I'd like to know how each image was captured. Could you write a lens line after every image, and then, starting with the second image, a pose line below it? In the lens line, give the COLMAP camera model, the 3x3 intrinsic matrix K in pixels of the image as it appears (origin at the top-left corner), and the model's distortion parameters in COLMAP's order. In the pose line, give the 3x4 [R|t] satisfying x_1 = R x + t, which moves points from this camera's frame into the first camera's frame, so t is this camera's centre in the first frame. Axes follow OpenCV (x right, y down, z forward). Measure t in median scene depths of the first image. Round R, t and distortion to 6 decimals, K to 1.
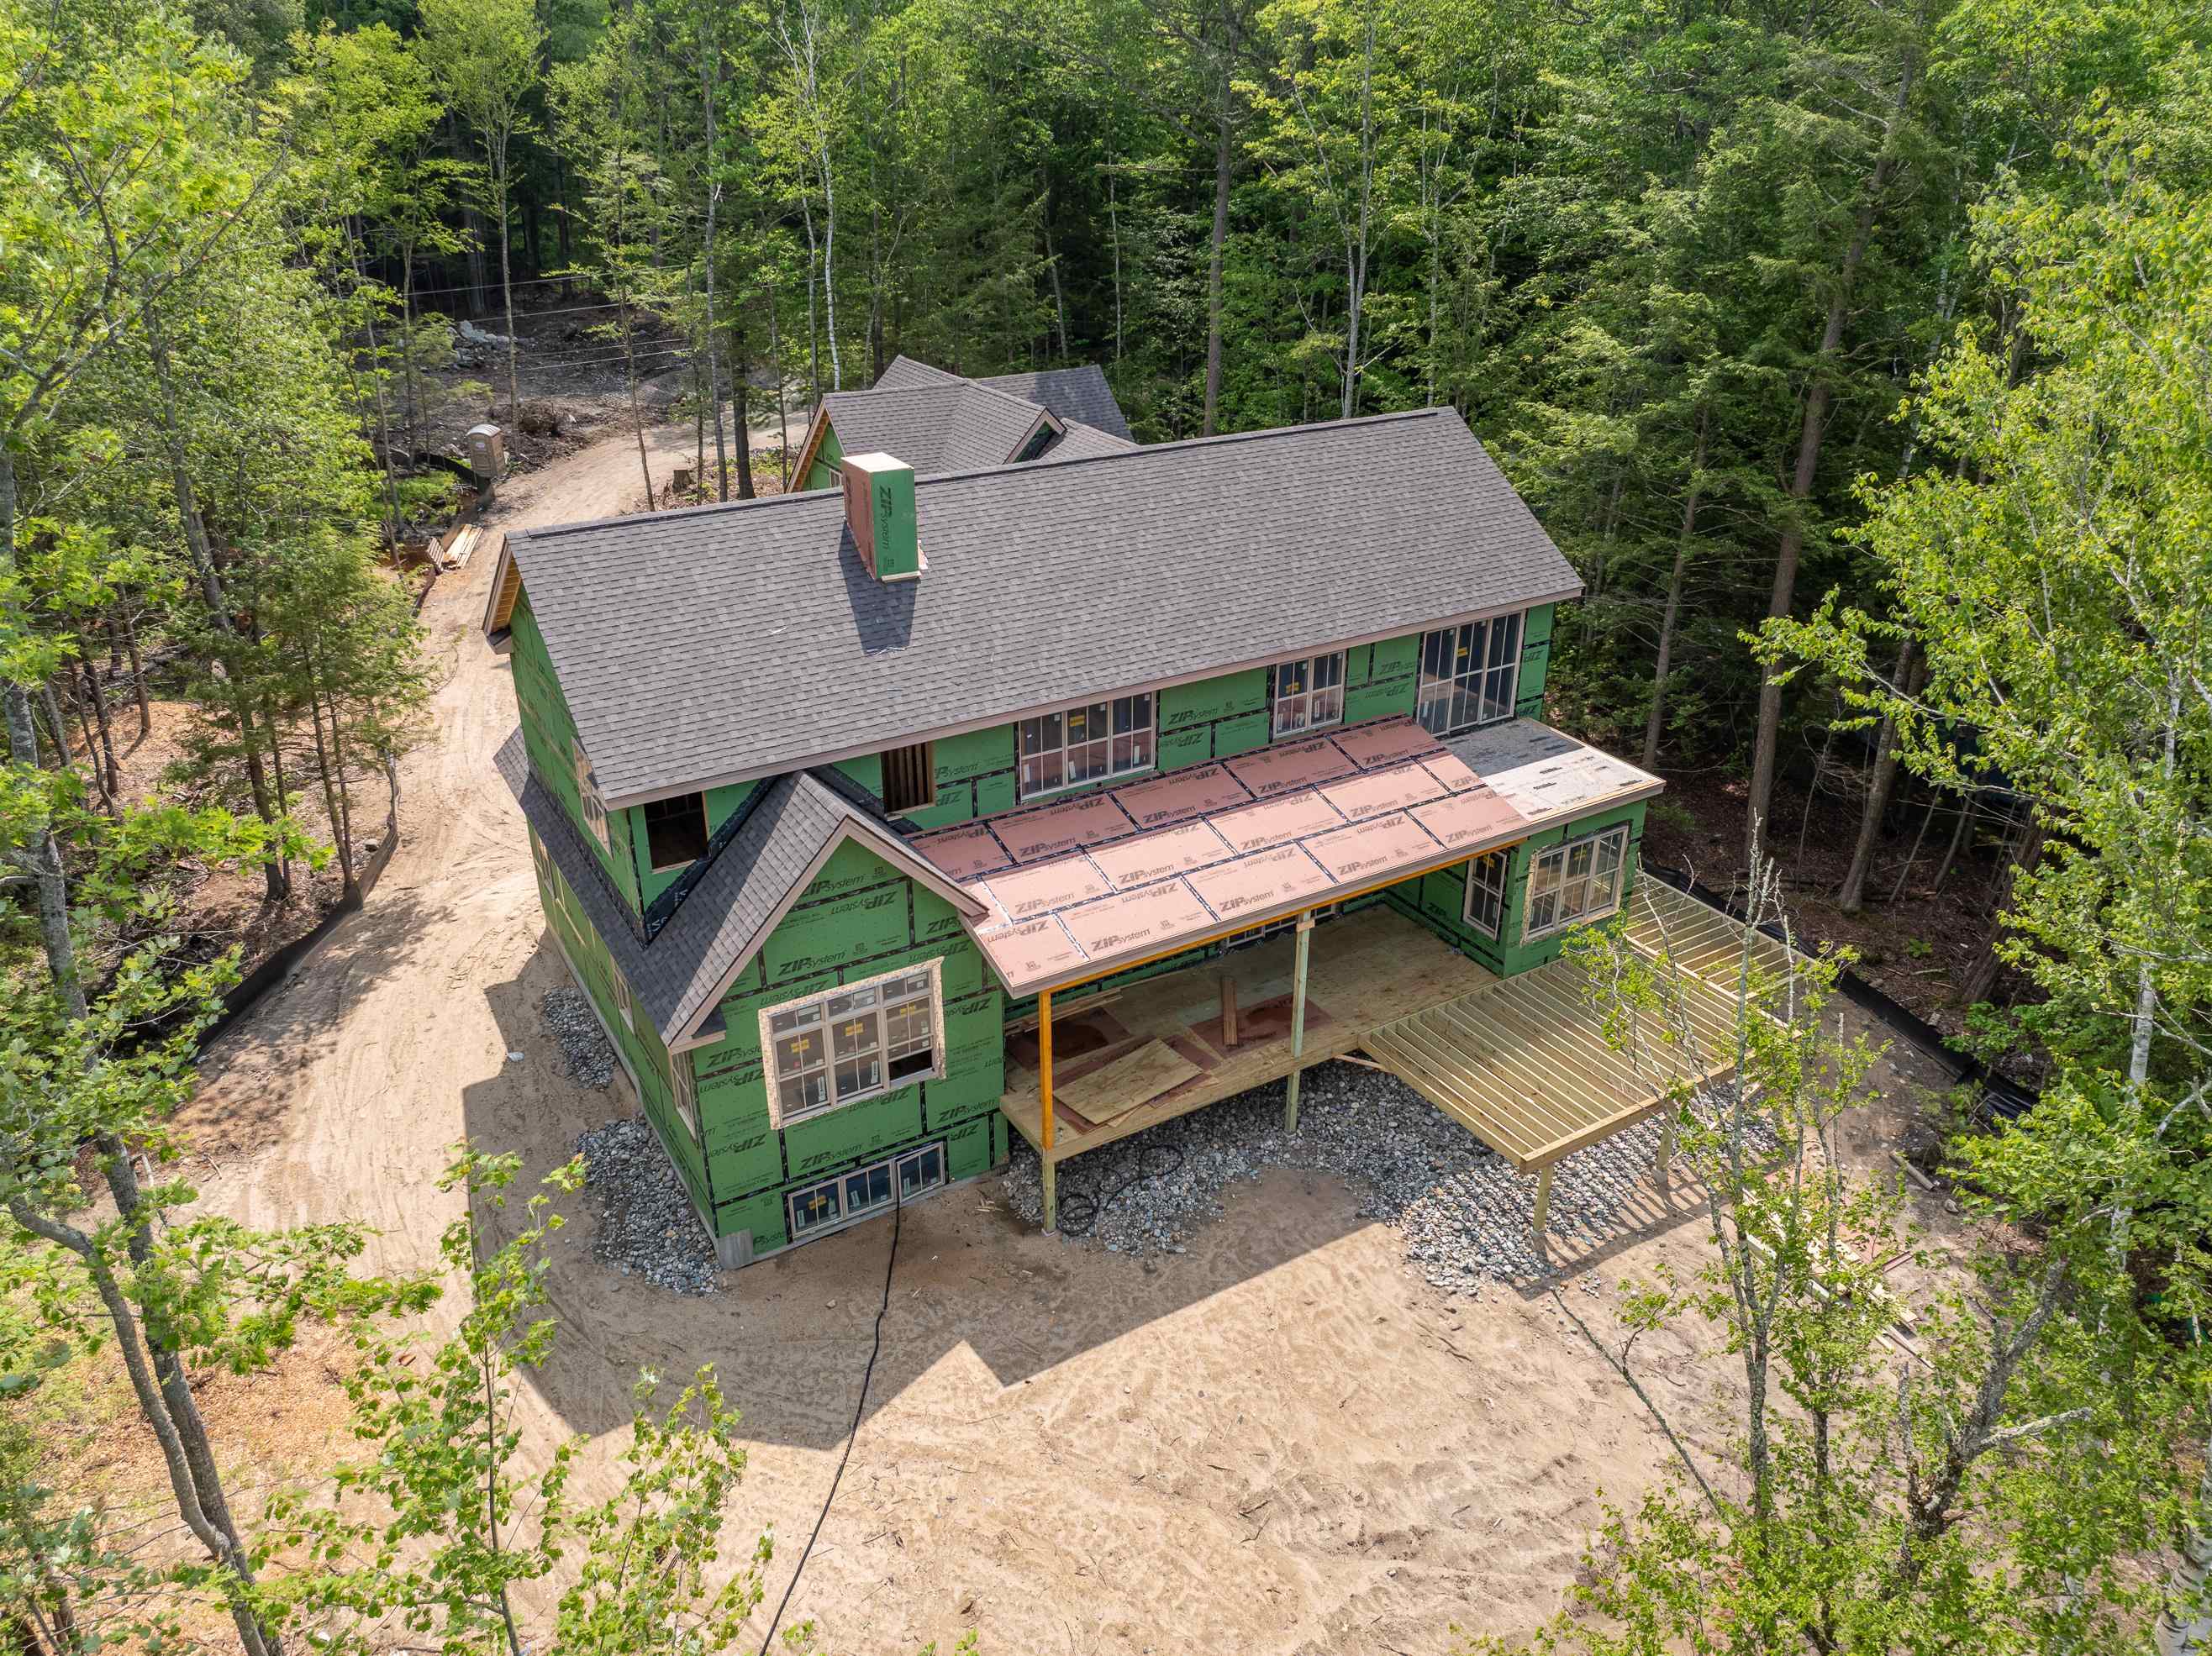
lens RADIAL K [[1576.6, 0, 1118.1], [0, 1576.6, 826.0], [0, 0, 1]] dist [-0.051434, 0.020773]
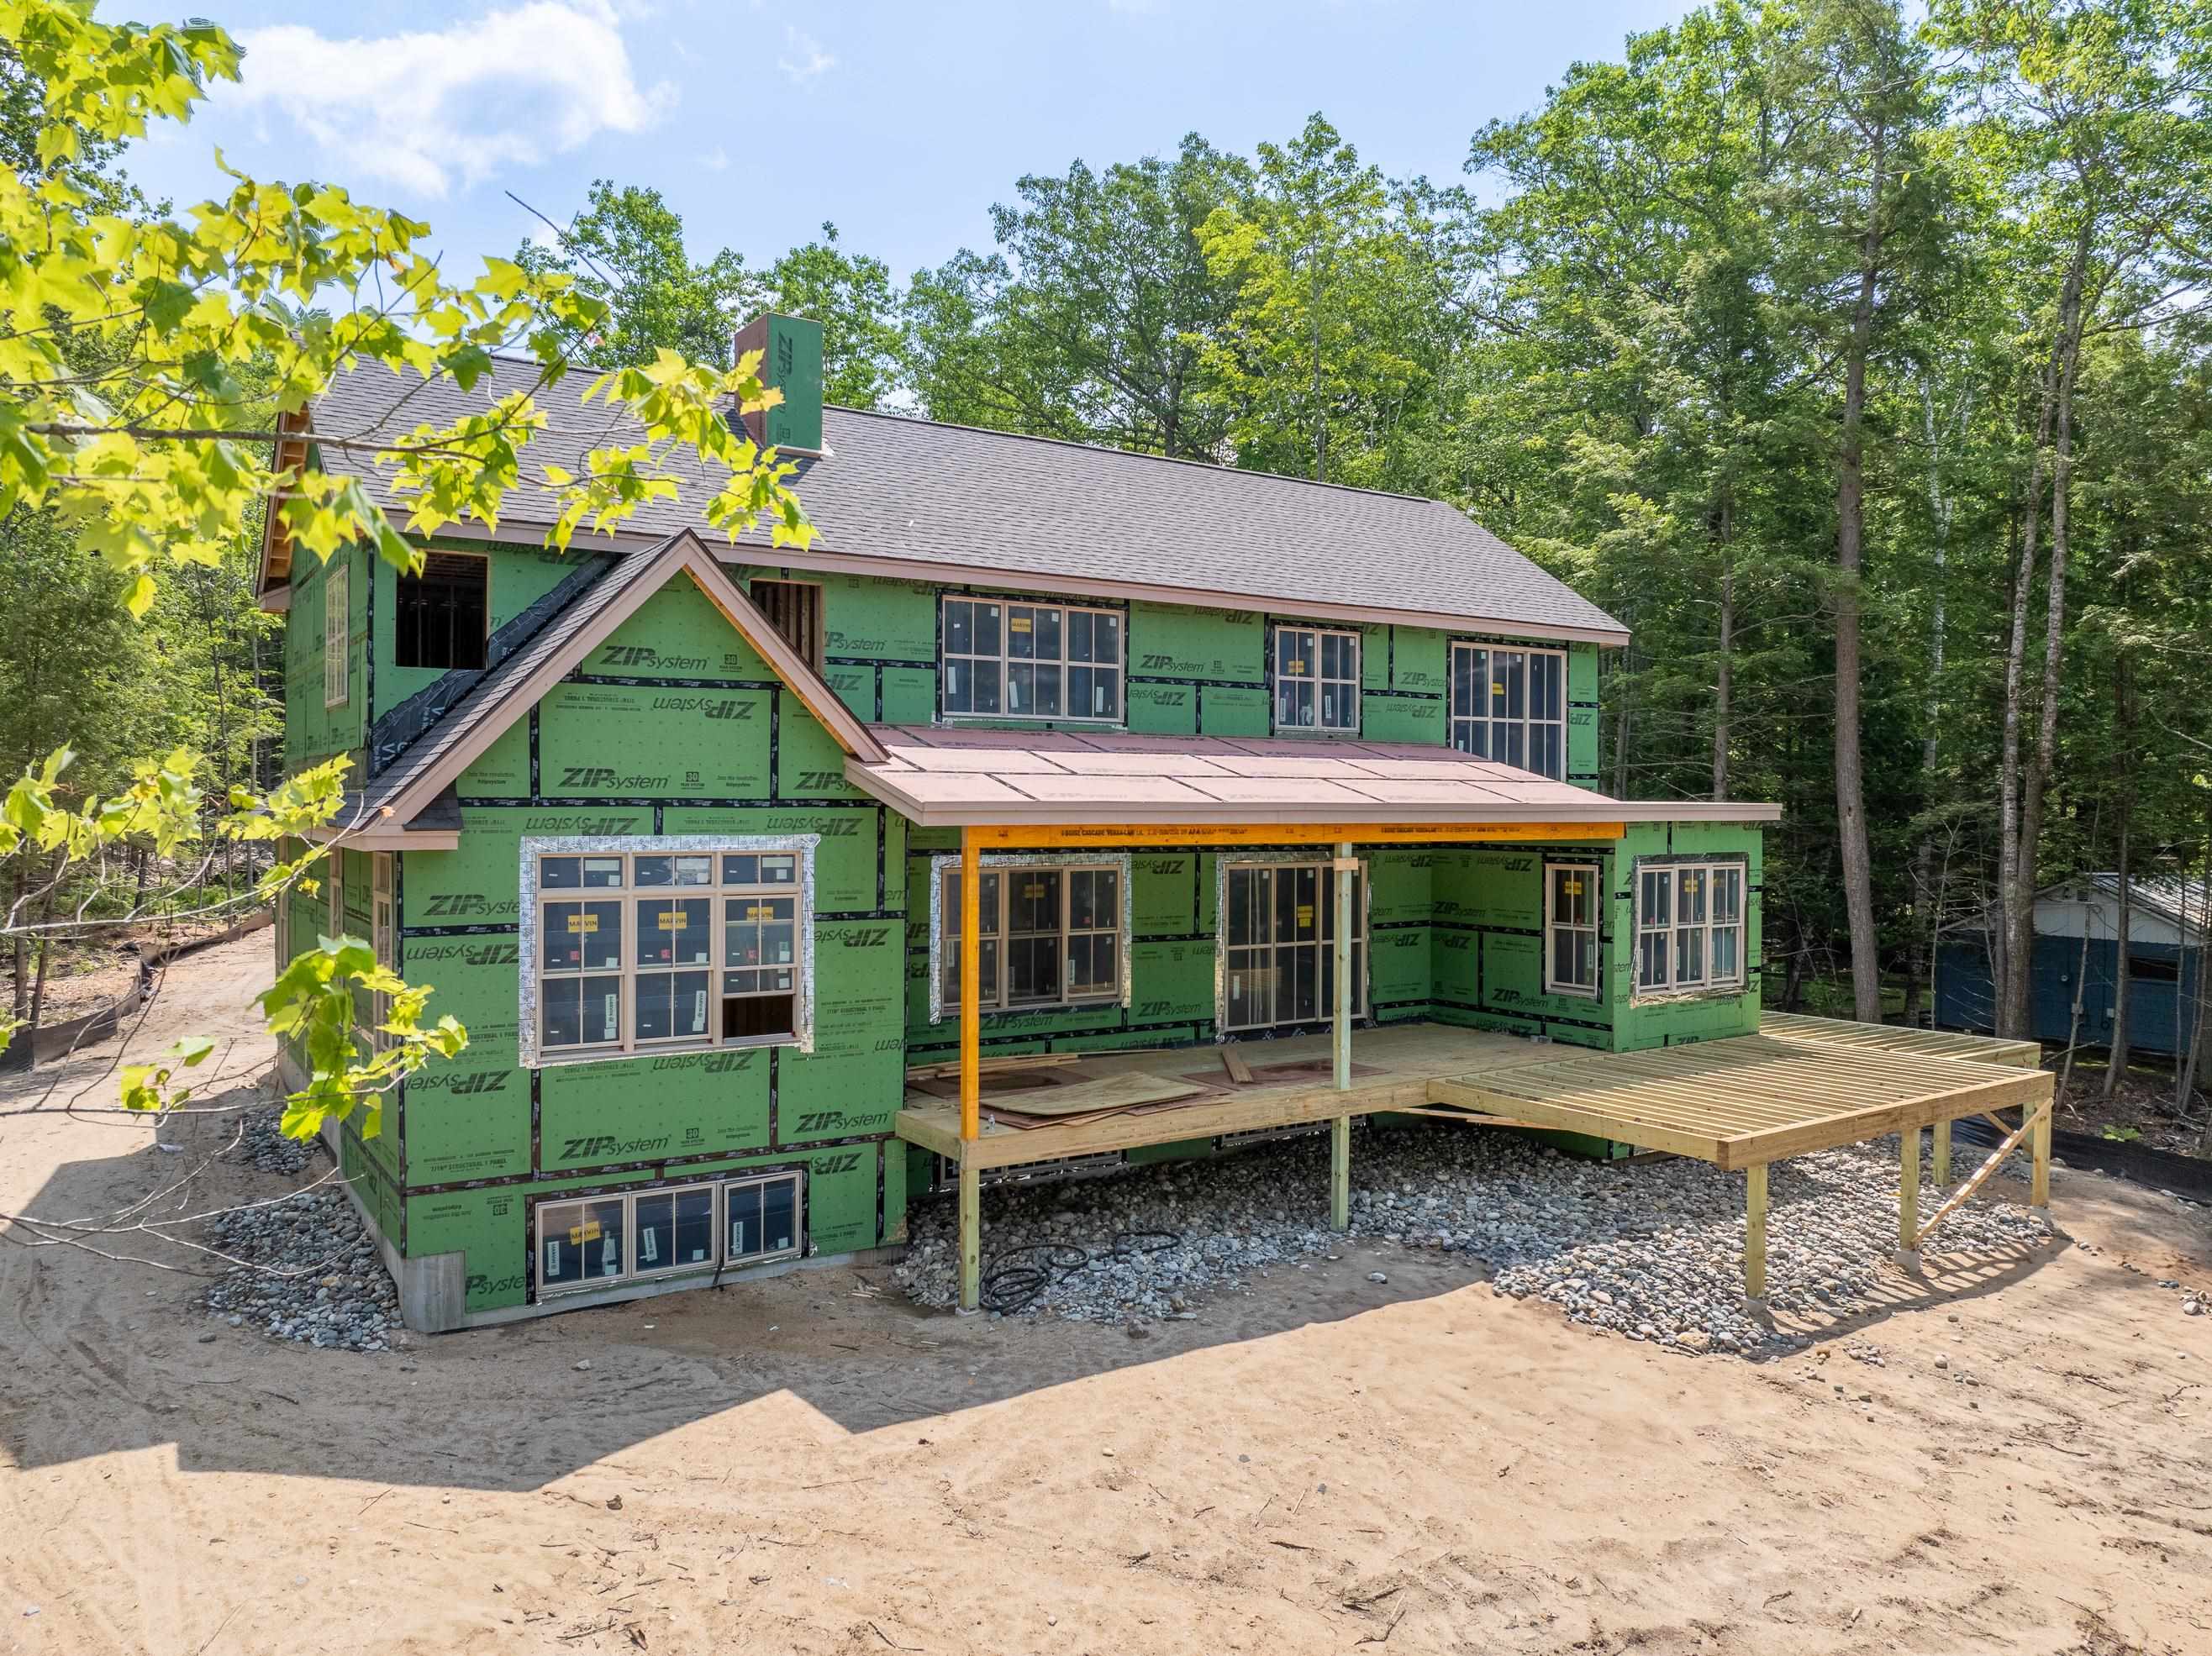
lens RADIAL K [[1576.6, 0, 1119.7], [0, 1576.6, 827.3], [0, 0, 1]] dist [-0.051434, 0.020773]
pose [[0.998957, 0.001854, 0.045619, -0.013794], [0.017817, 0.904118, -0.426912, 0.360215], [-0.042036, 0.427279, 0.903142, 0.382045]]
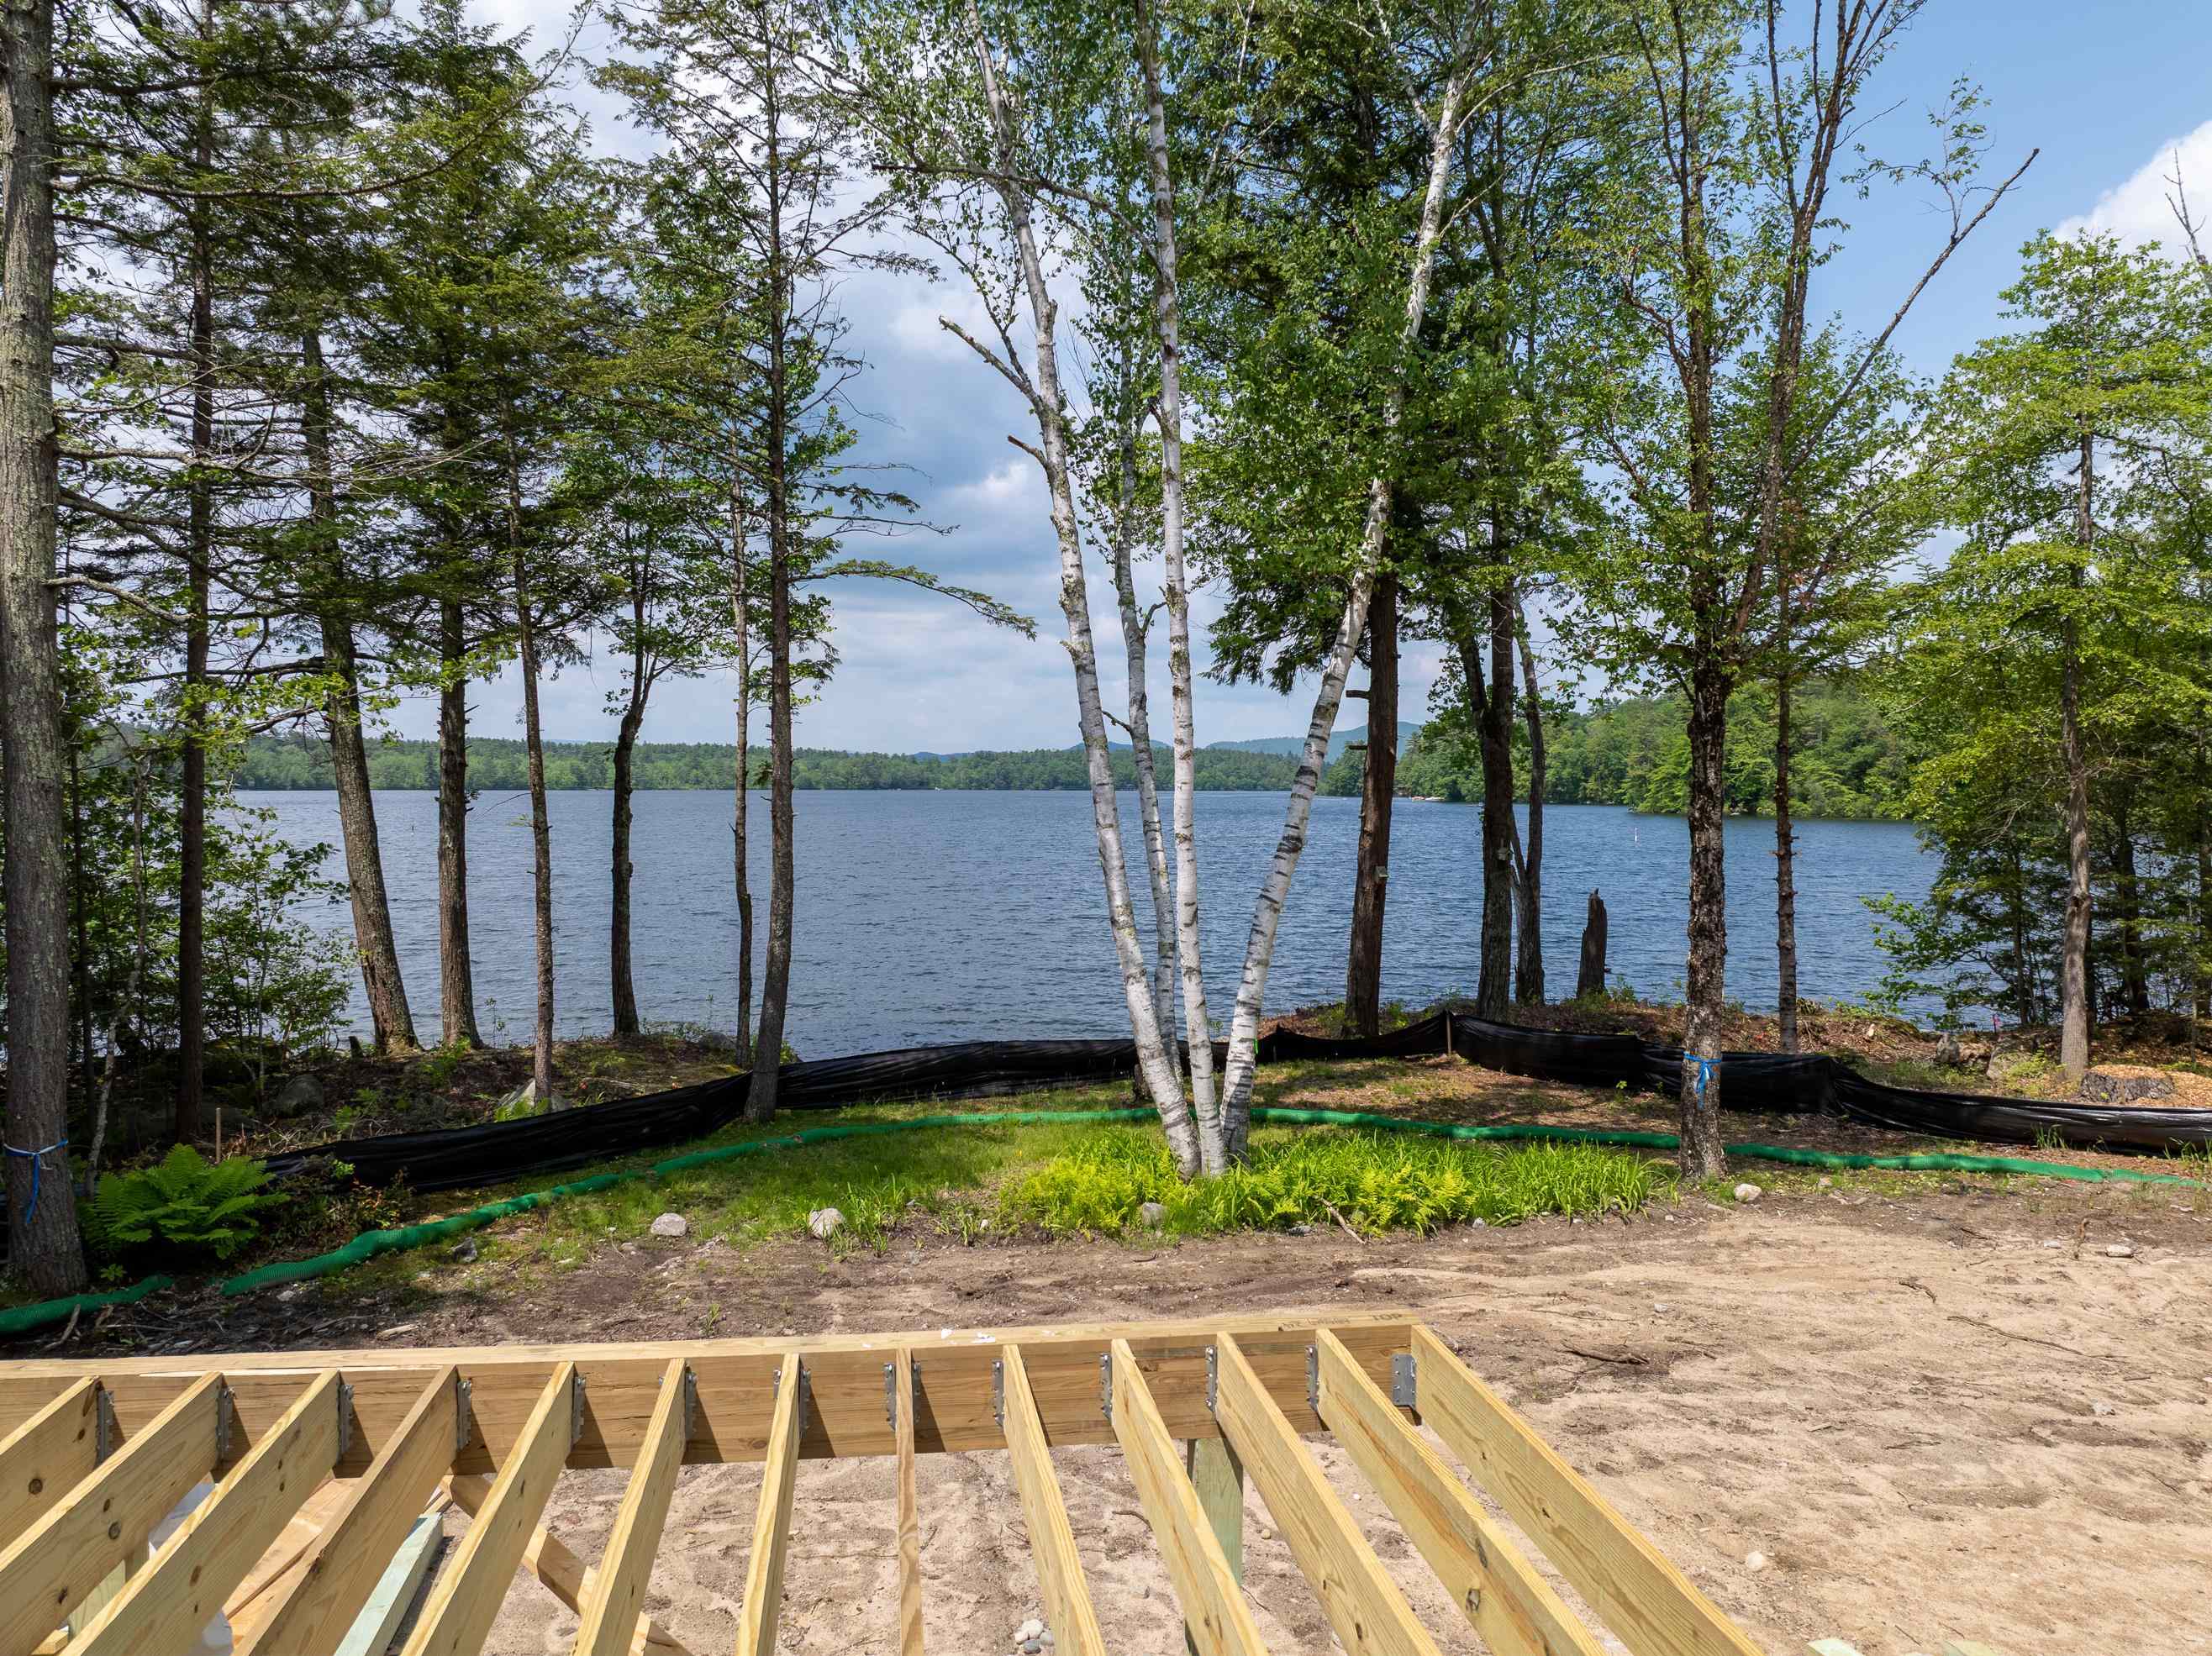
lens RADIAL K [[1576.6, 0, 1062.1], [0, 1576.6, 844.4], [0, 0, 1]] dist [-0.051434, 0.020773]
pose [[-0.906734, -0.015469, 0.421419, 0.215956], [0.184130, 0.884511, 0.428645, 0.075178], [-0.379381, 0.466263, -0.799168, 1.131583]]
